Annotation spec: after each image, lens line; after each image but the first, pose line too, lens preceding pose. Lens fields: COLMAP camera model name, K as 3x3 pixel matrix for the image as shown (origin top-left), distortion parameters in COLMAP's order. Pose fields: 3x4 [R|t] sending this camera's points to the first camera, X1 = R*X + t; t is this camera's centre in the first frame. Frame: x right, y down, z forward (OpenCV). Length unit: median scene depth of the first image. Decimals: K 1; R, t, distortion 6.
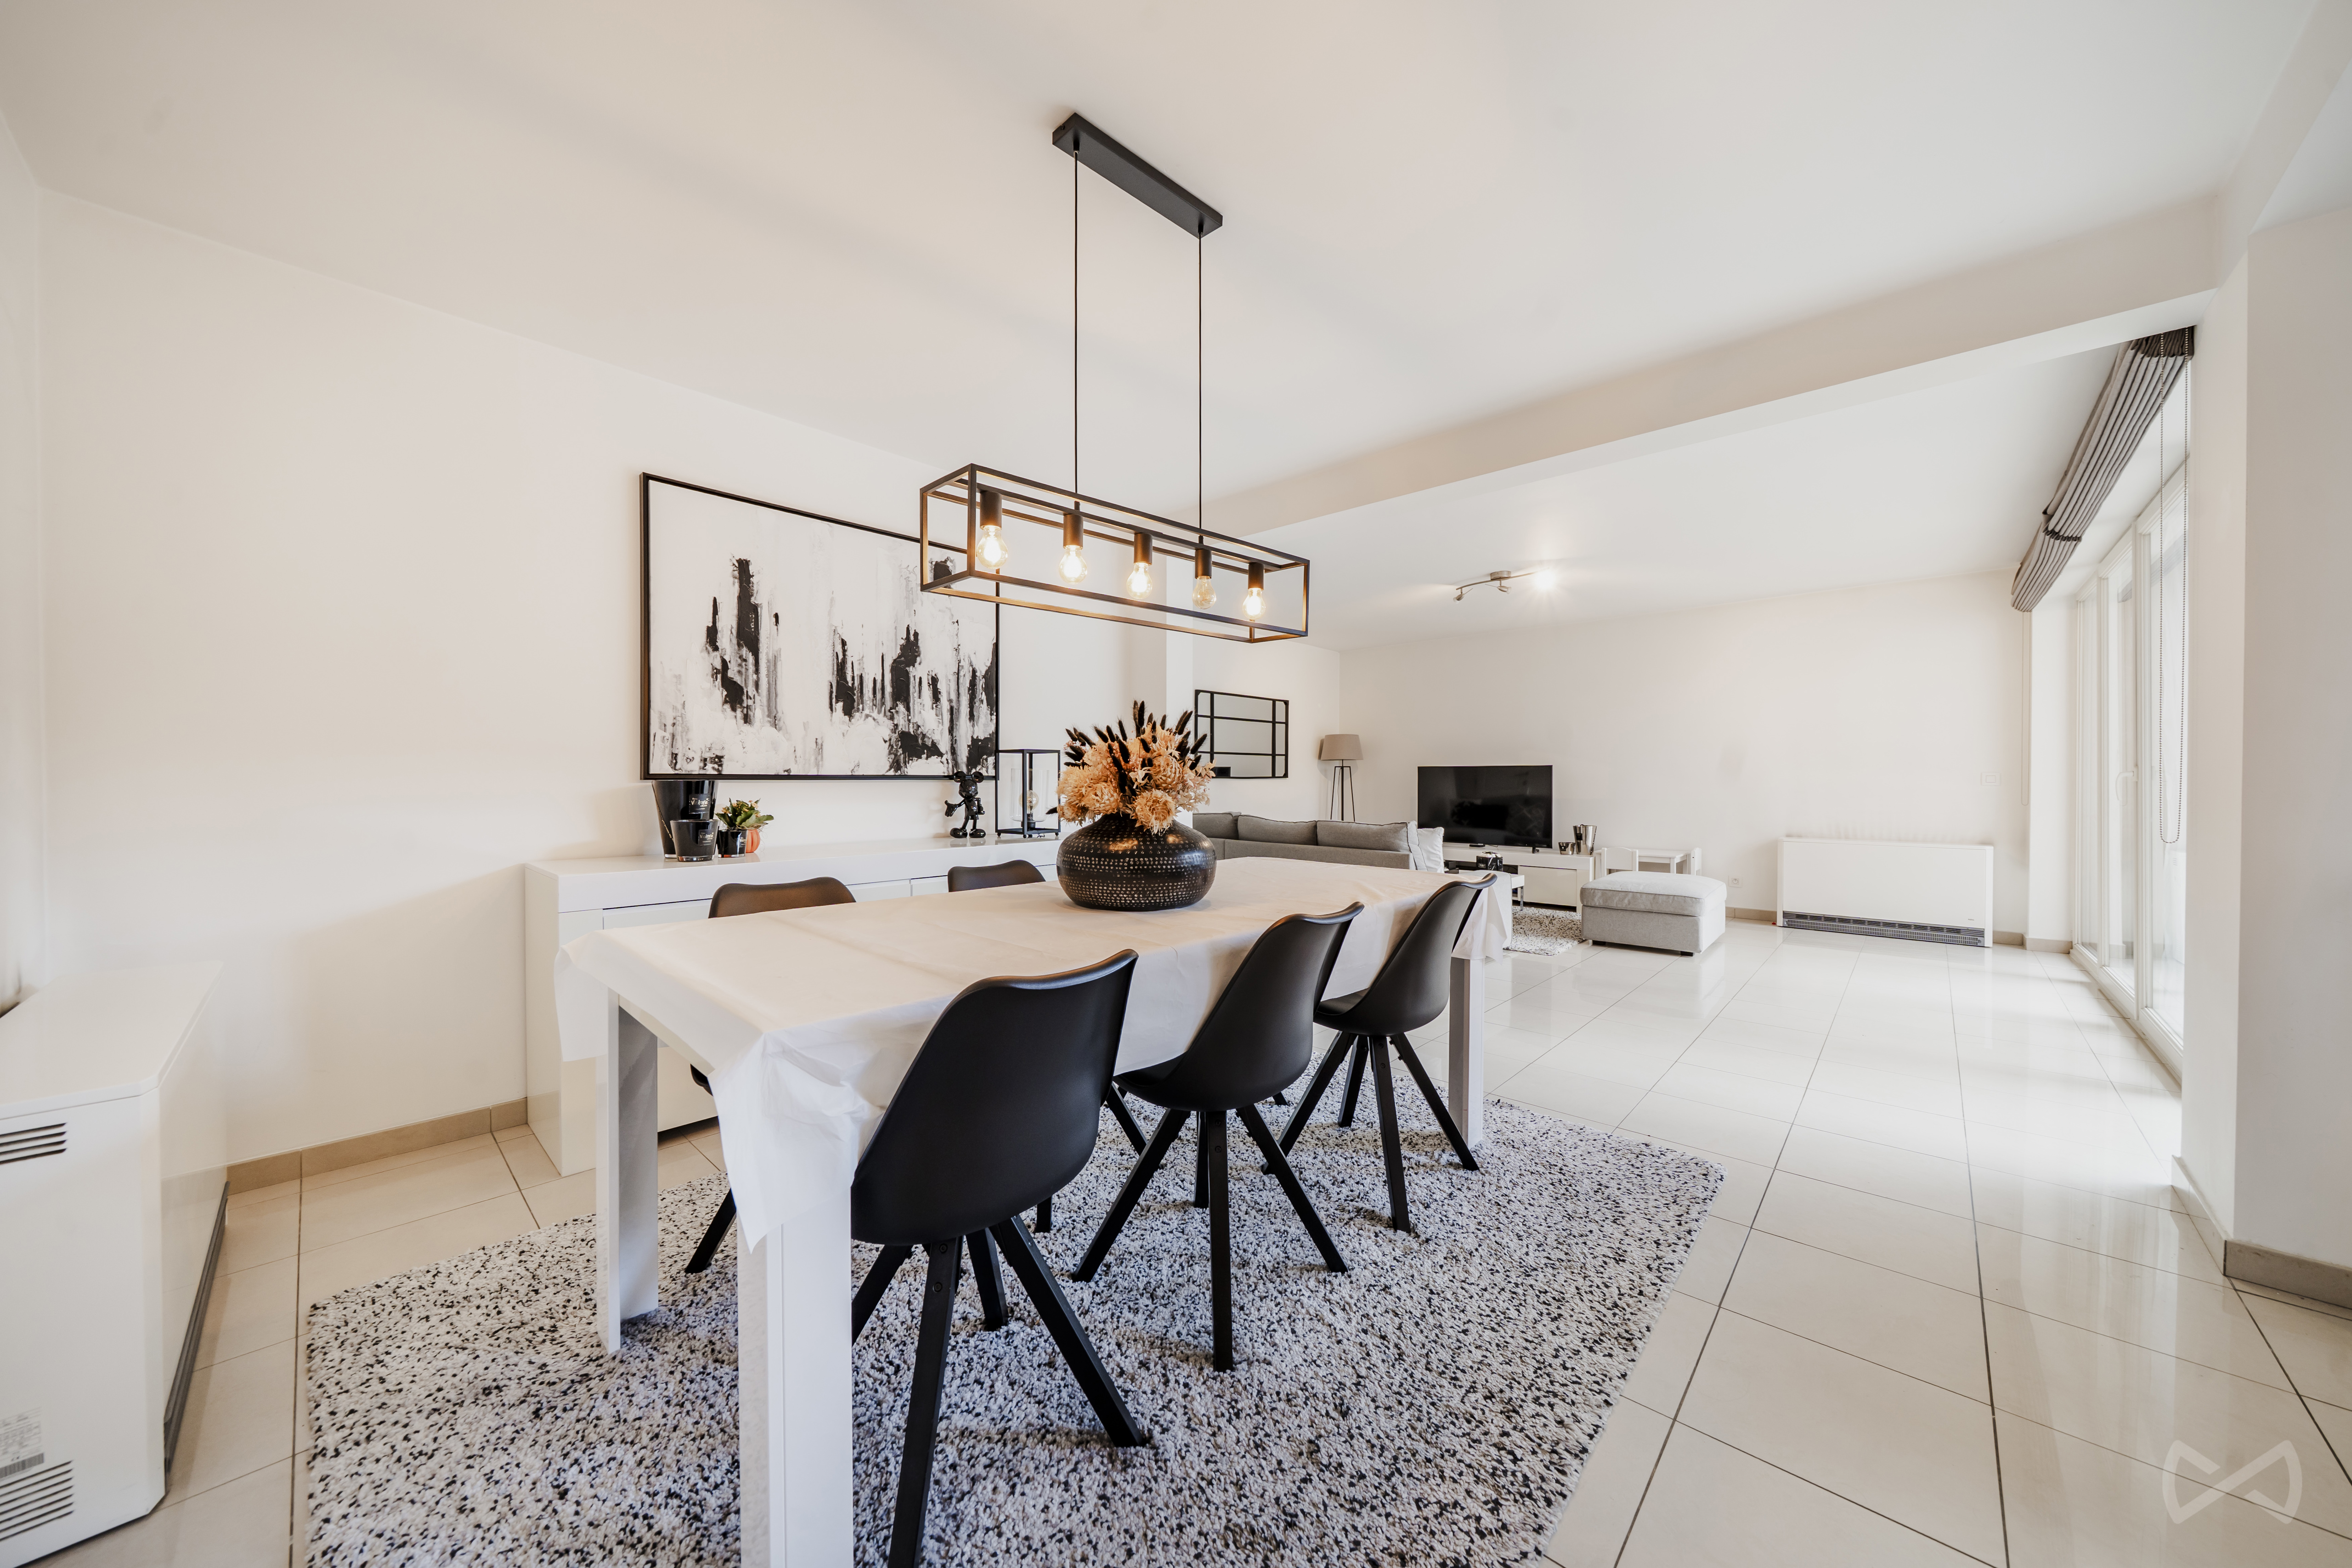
lens RADIAL K [[802.1, 0, 1173.4], [0, 802.1, 789.0], [0, 0, 1]] dist [-0.005249, -0.000246]
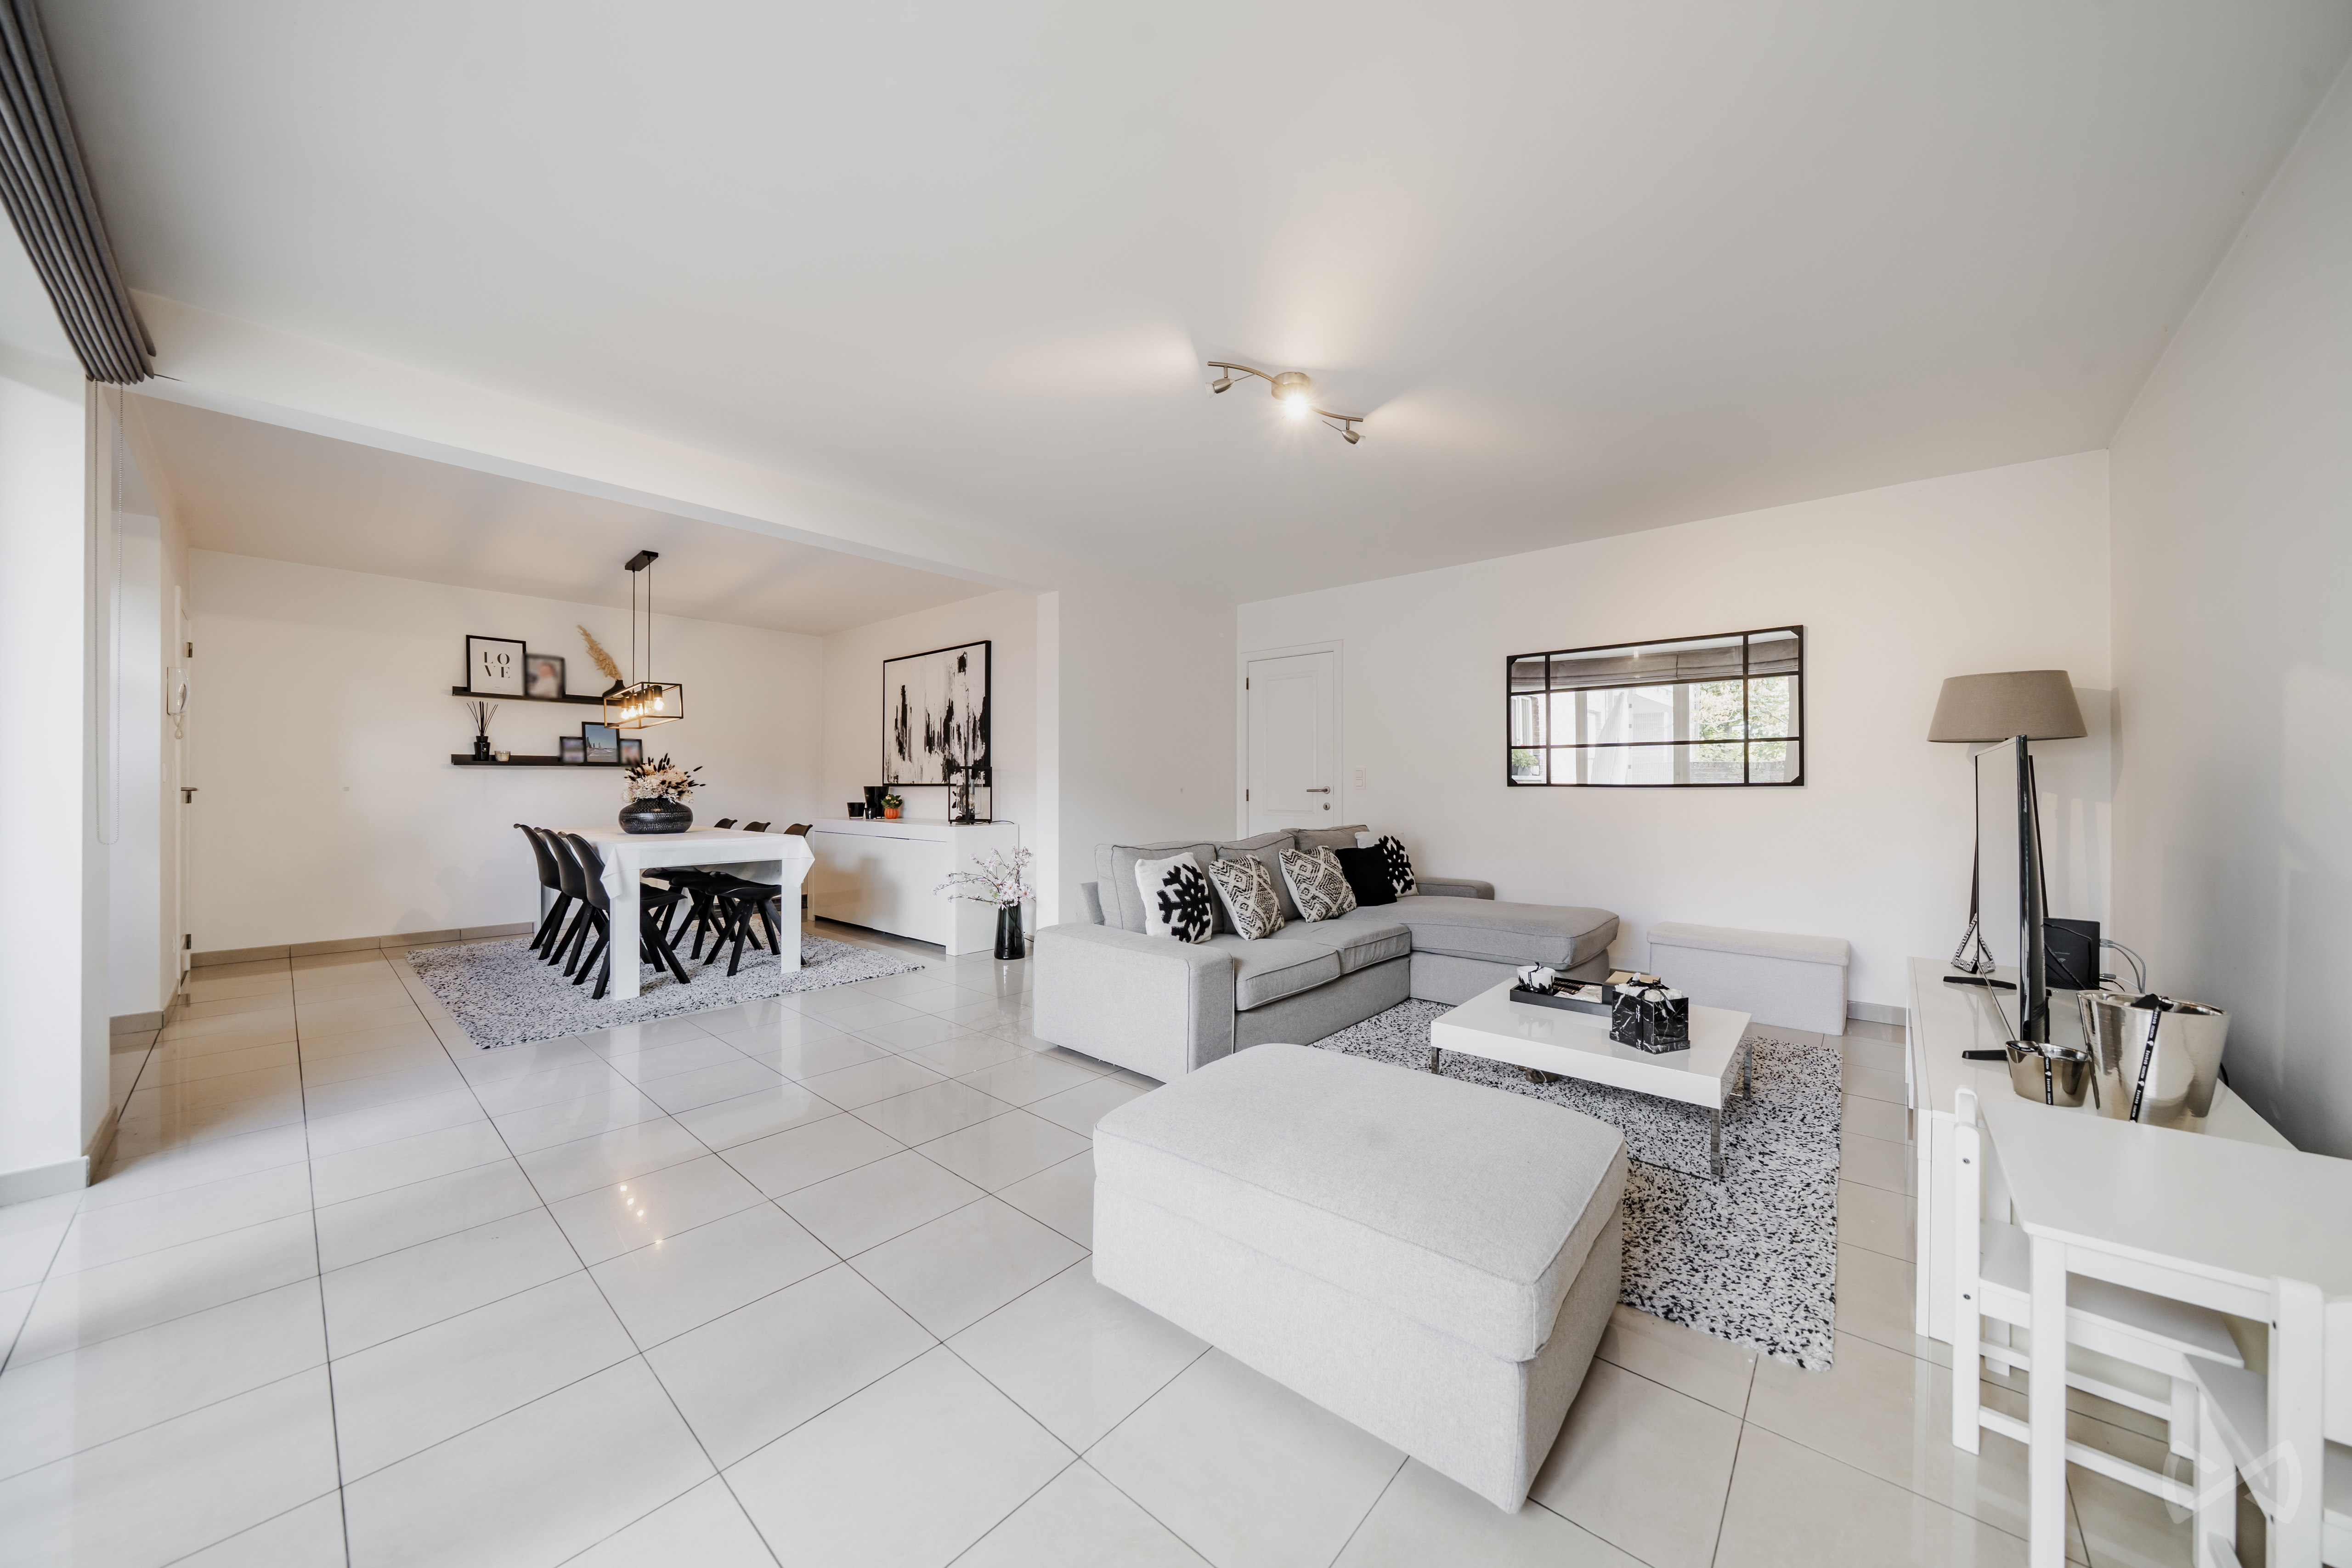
lens RADIAL K [[795.6, 0, 1177.5], [0, 795.6, 787.4], [0, 0, 1]] dist [-0.000375, -0.000096]
pose [[0.034436, -0.000575, -0.999407, 1.465907], [-0.016006, 0.999871, -0.001126, -0.015460], [0.999279, 0.016035, 0.034423, 1.479969]]
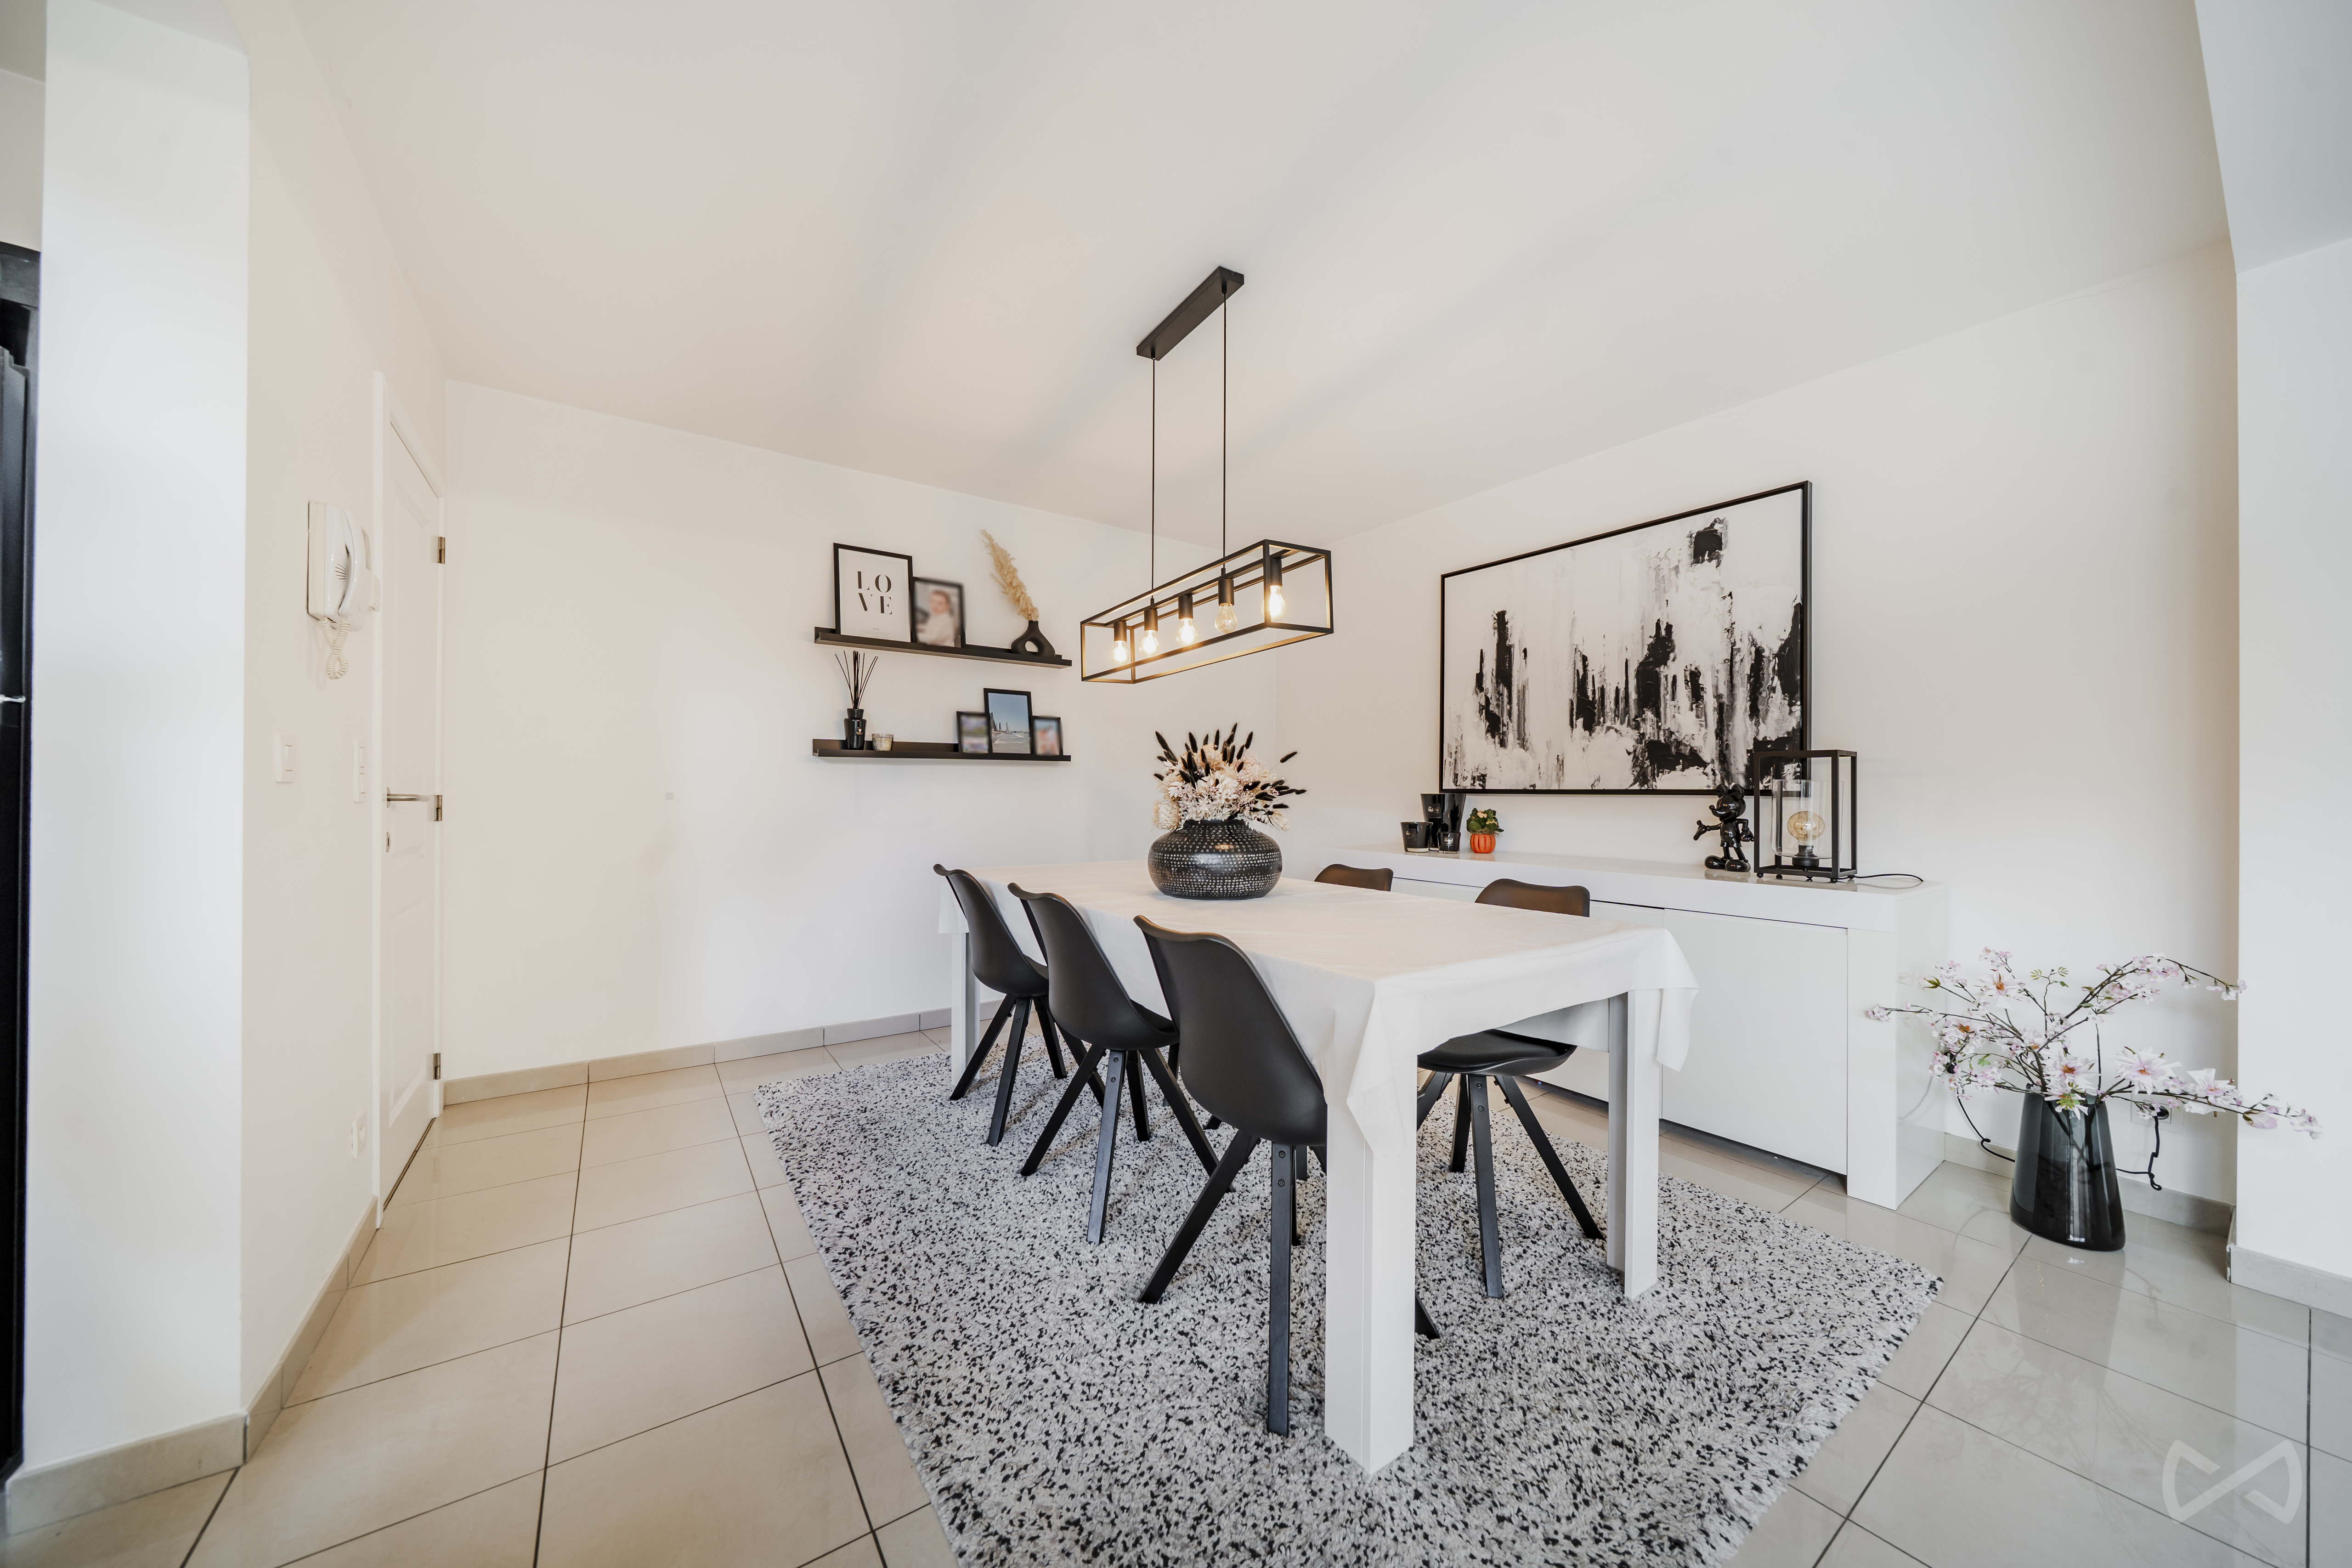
lens RADIAL K [[795.4, 0, 1185.6], [0, 795.4, 785.8], [0, 0, 1]] dist [0.001091, -0.002664]
pose [[-0.196409, -0.009221, -0.980479, 0.646084], [-0.018507, 0.999813, -0.005696, -0.007007], [0.980347, 0.017027, -0.196543, 0.681659]]
